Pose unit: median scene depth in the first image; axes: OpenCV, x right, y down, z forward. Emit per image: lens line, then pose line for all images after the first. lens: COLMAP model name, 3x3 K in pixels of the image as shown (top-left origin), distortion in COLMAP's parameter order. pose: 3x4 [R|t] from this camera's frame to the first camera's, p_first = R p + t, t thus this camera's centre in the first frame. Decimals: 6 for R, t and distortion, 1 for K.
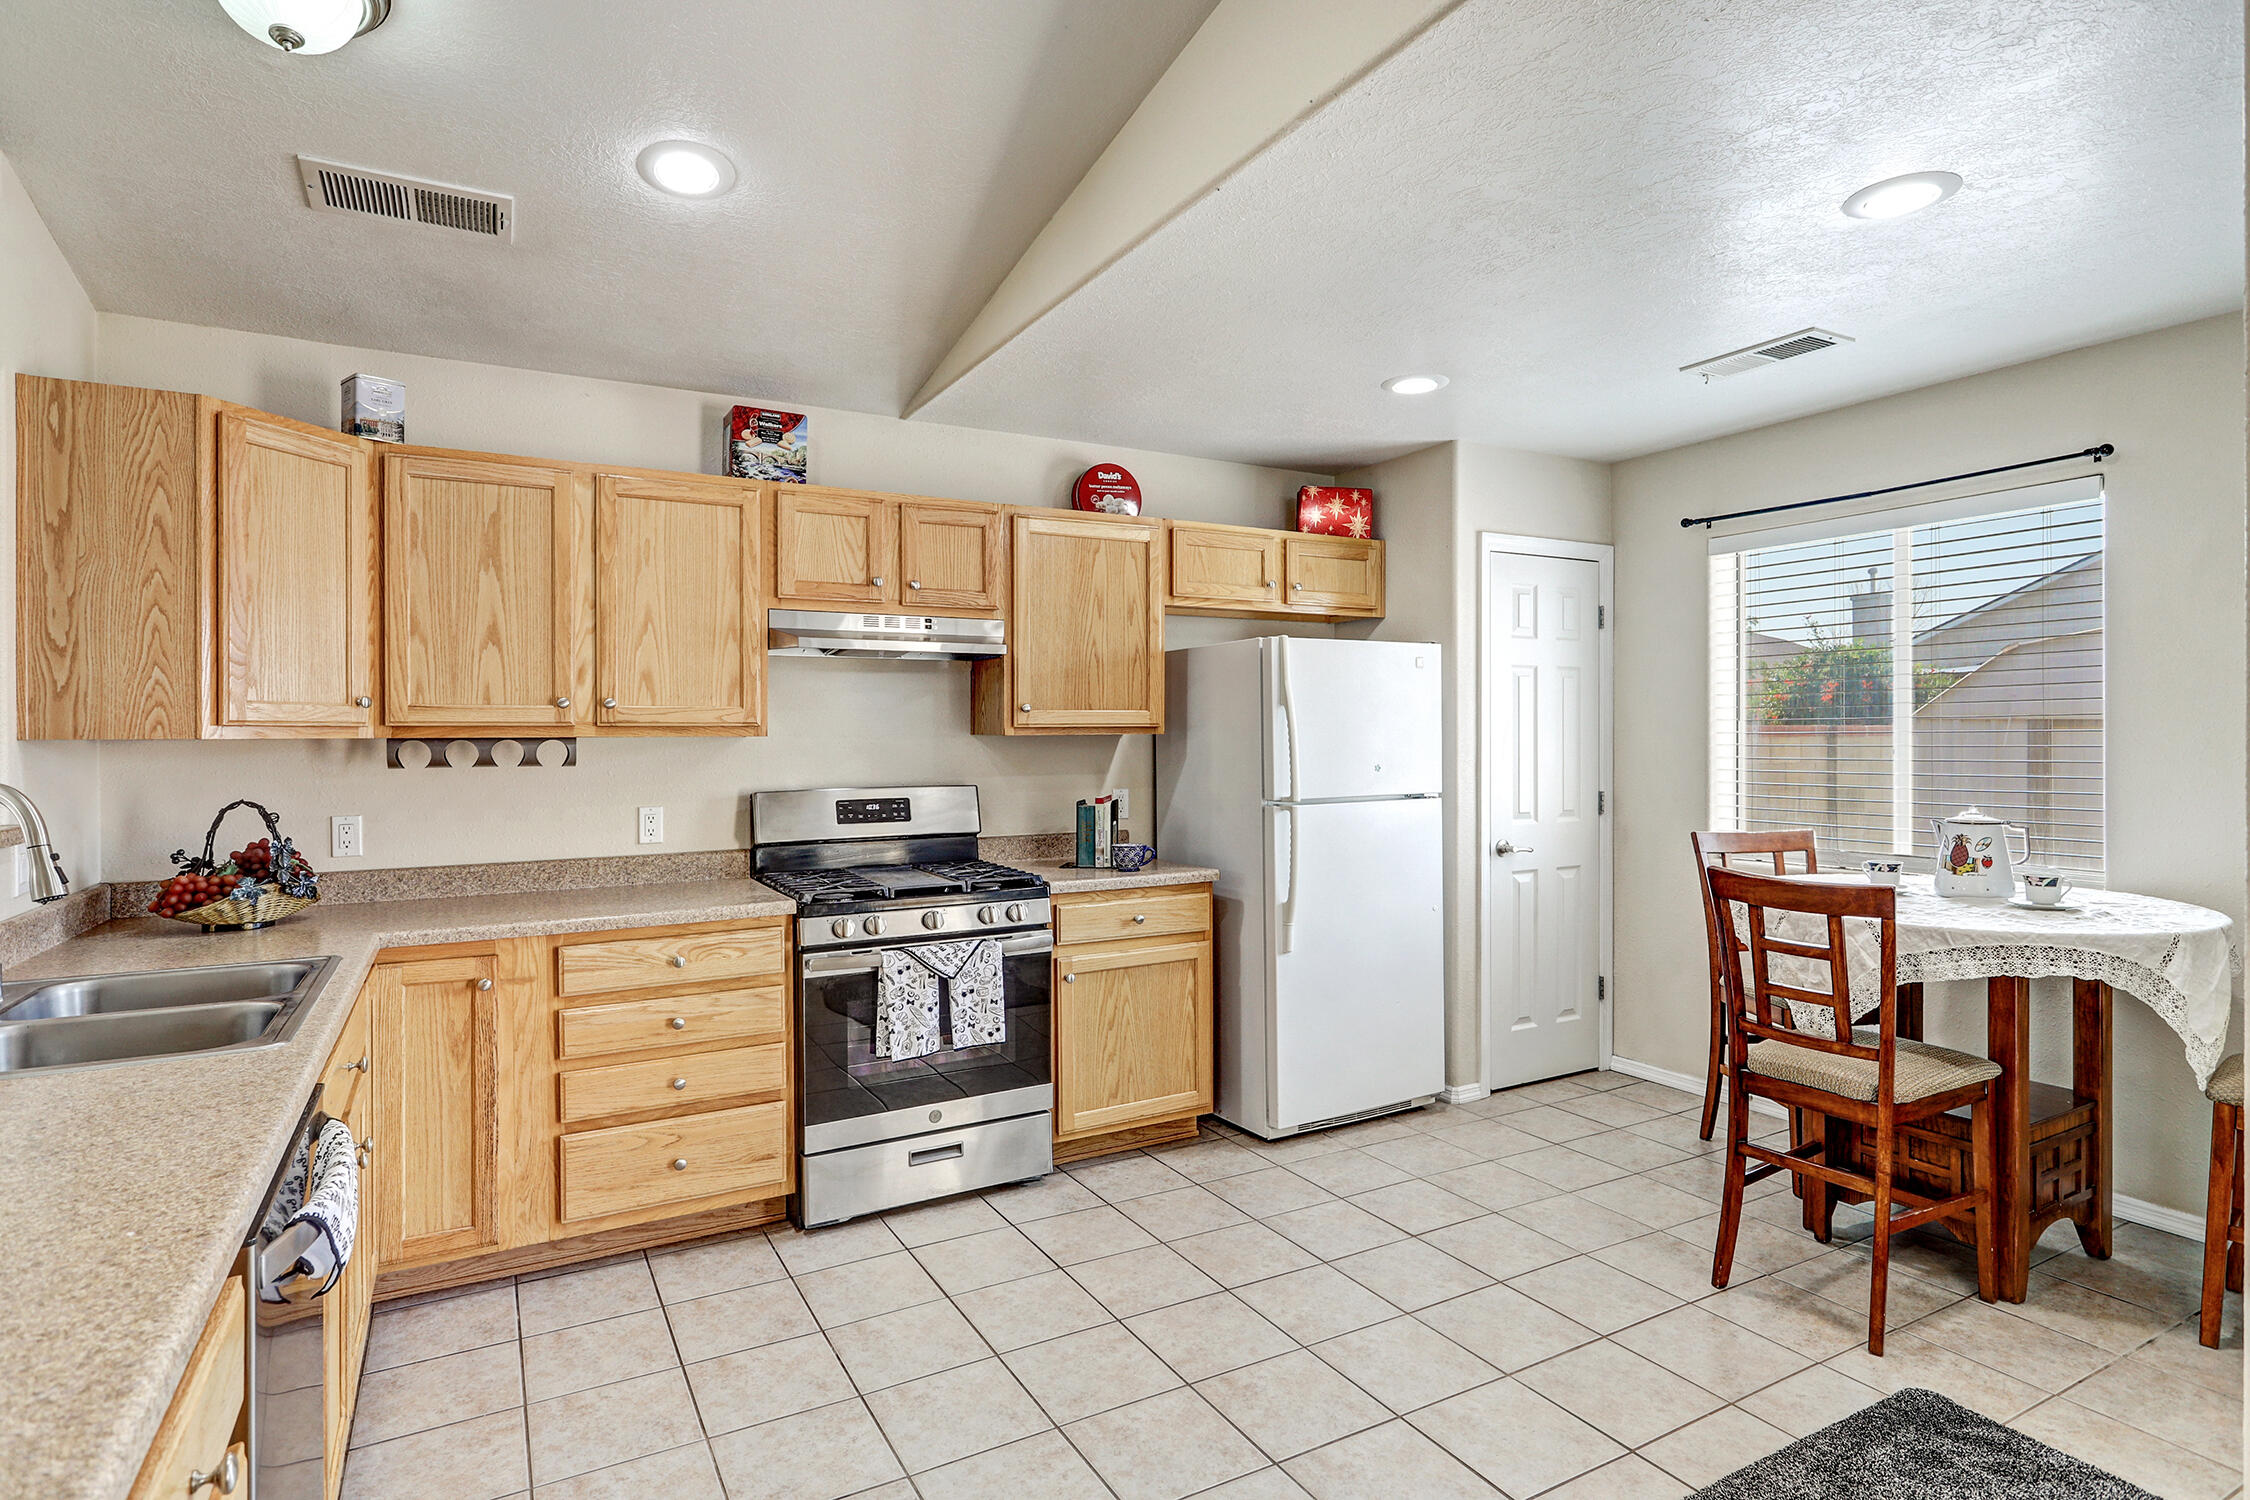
lens RADIAL K [[1123.4, 0, 1113.9], [0, 1123.4, 756.7], [0, 0, 1]] dist [-0.016366, 0.001091]
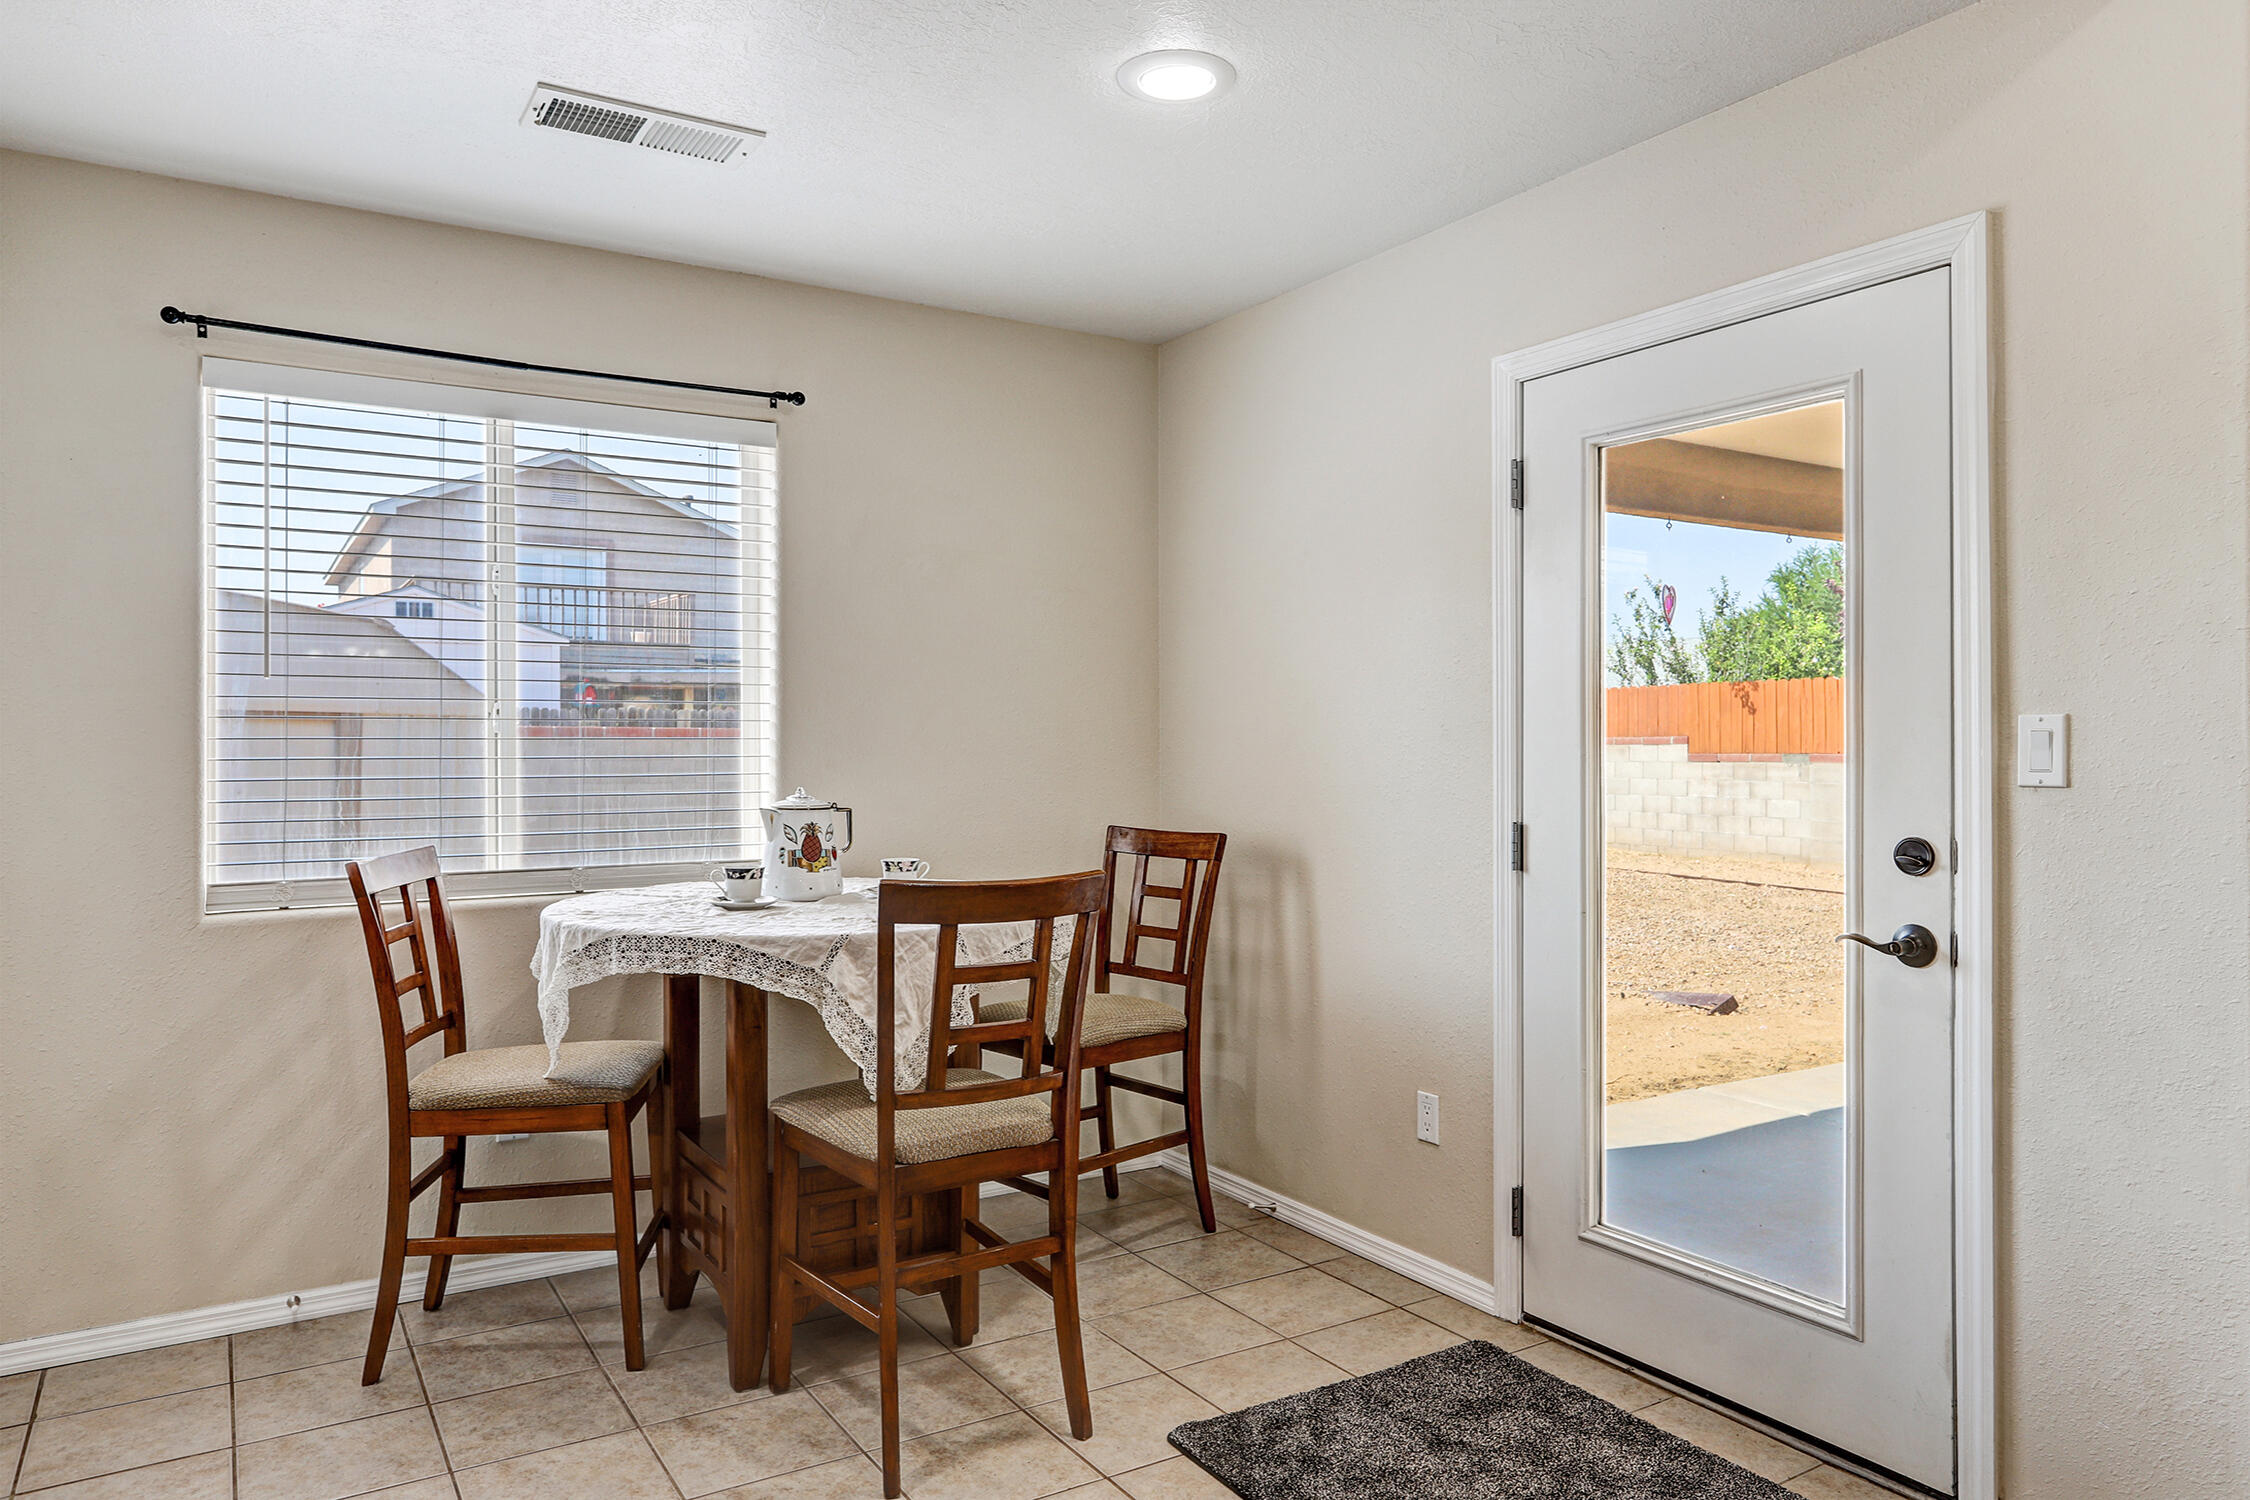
lens RADIAL K [[1467.0, 0, 1122.0], [0, 1467.0, 745.8], [0, 0, 1]] dist [-0.004343, -0.000221]
pose [[-0.046204, 0.006631, 0.998910, -0.334970], [0.013753, 0.999887, -0.006001, 0.021986], [-0.998837, 0.013461, -0.046290, 0.815671]]
